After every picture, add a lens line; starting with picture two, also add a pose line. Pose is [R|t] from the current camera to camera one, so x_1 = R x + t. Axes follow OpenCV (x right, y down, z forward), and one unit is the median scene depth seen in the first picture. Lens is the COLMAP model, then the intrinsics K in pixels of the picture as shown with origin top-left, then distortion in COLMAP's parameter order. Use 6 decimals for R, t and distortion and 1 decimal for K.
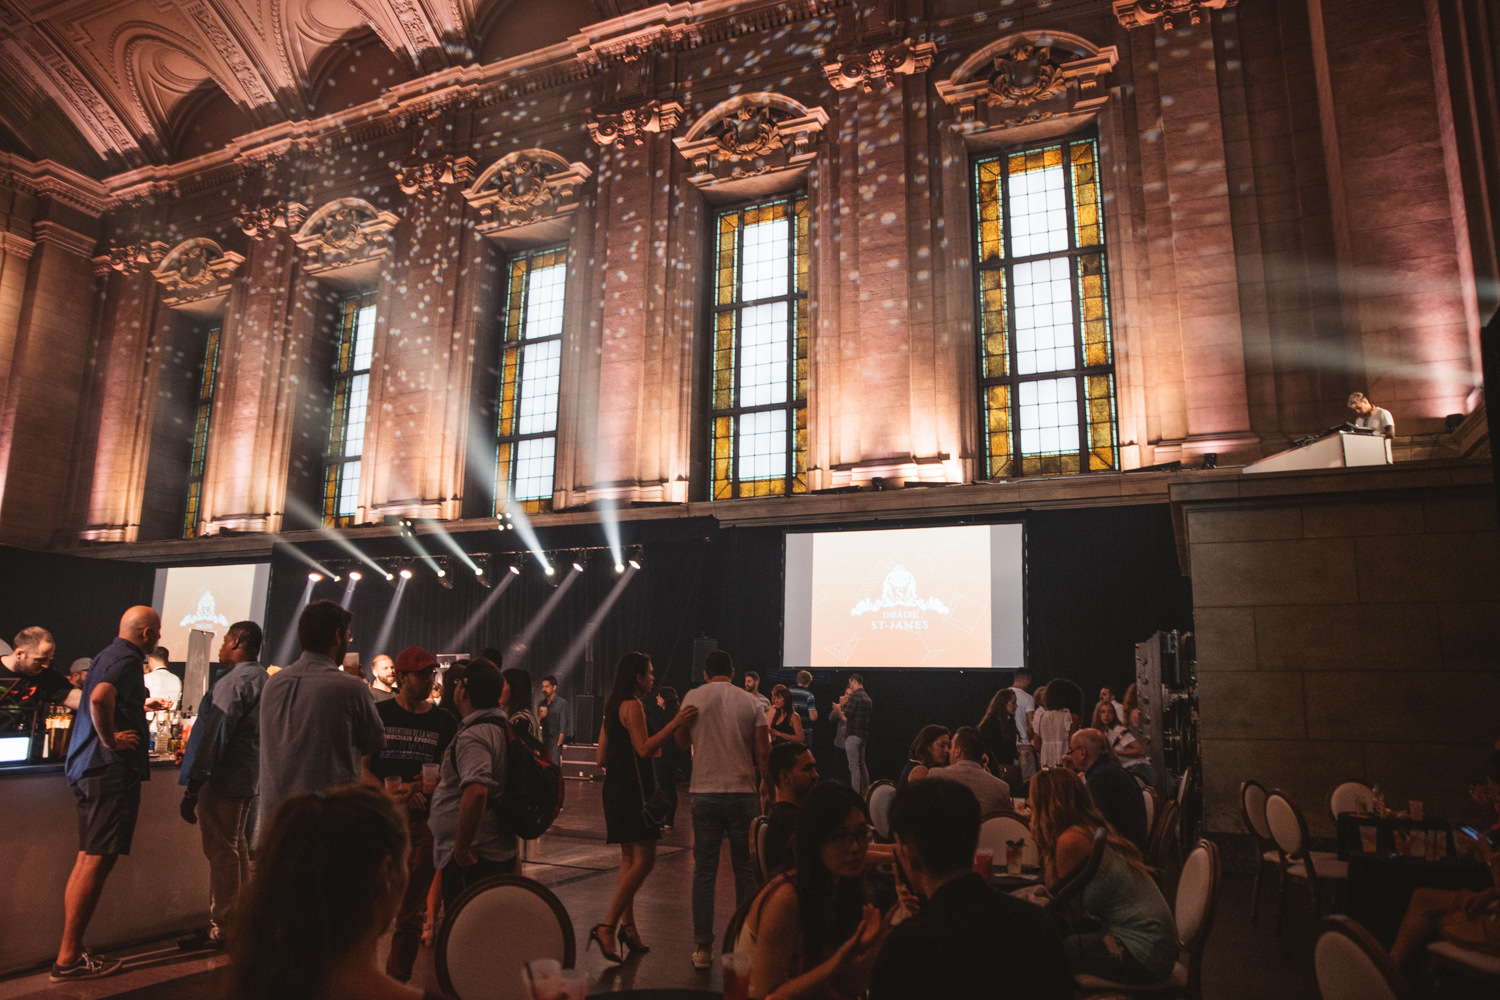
lens RADIAL K [[1025.2, 0, 742.0], [0, 1025.2, 506.3], [0, 0, 1]] dist [-0.093037, 0.042065]
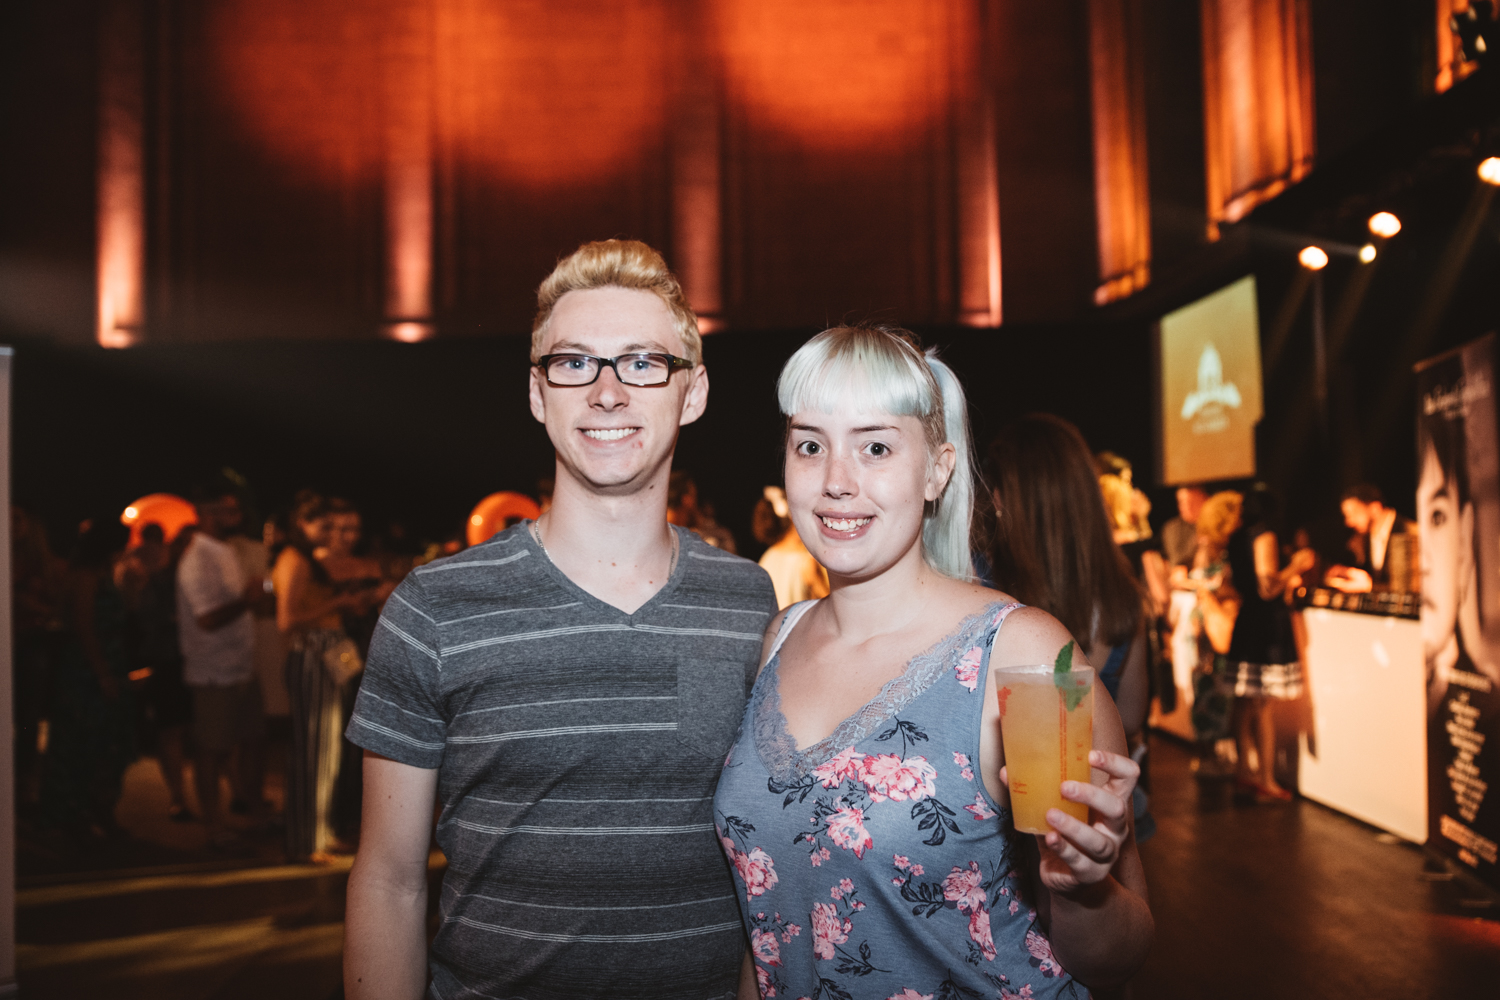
lens RADIAL K [[1241.9, 0, 691.2], [0, 1241.9, 509.4], [0, 0, 1]] dist [-0.065120, 0.060405]
pose [[0.432007, -0.045862, -0.900703, -0.075902], [0.199309, 0.978868, 0.045754, 0.089592], [0.879571, -0.199284, 0.432019, 0.478415]]
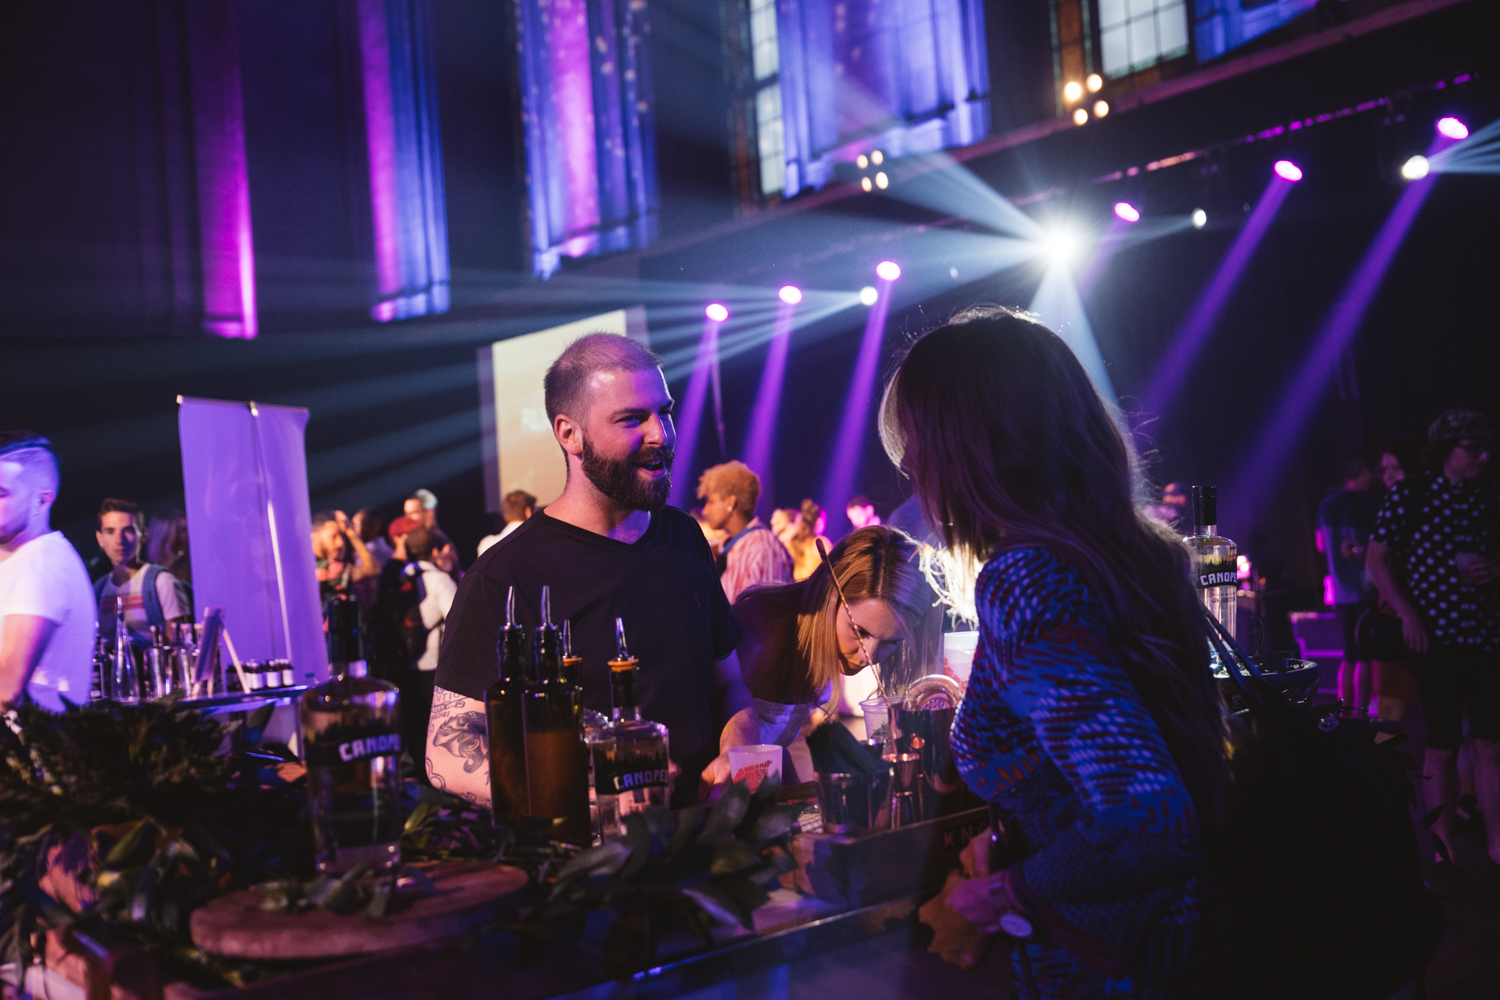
lens RADIAL K [[1587.5, 0, 746.5], [0, 1587.5, 502.6], [0, 0, 1]] dist [0.007404, 0.000000]
pose [[0.893729, -0.087992, -0.439894, -0.071665], [0.165327, 0.976161, 0.140632, 0.051584], [0.417033, -0.198413, 0.886970, 0.277102]]
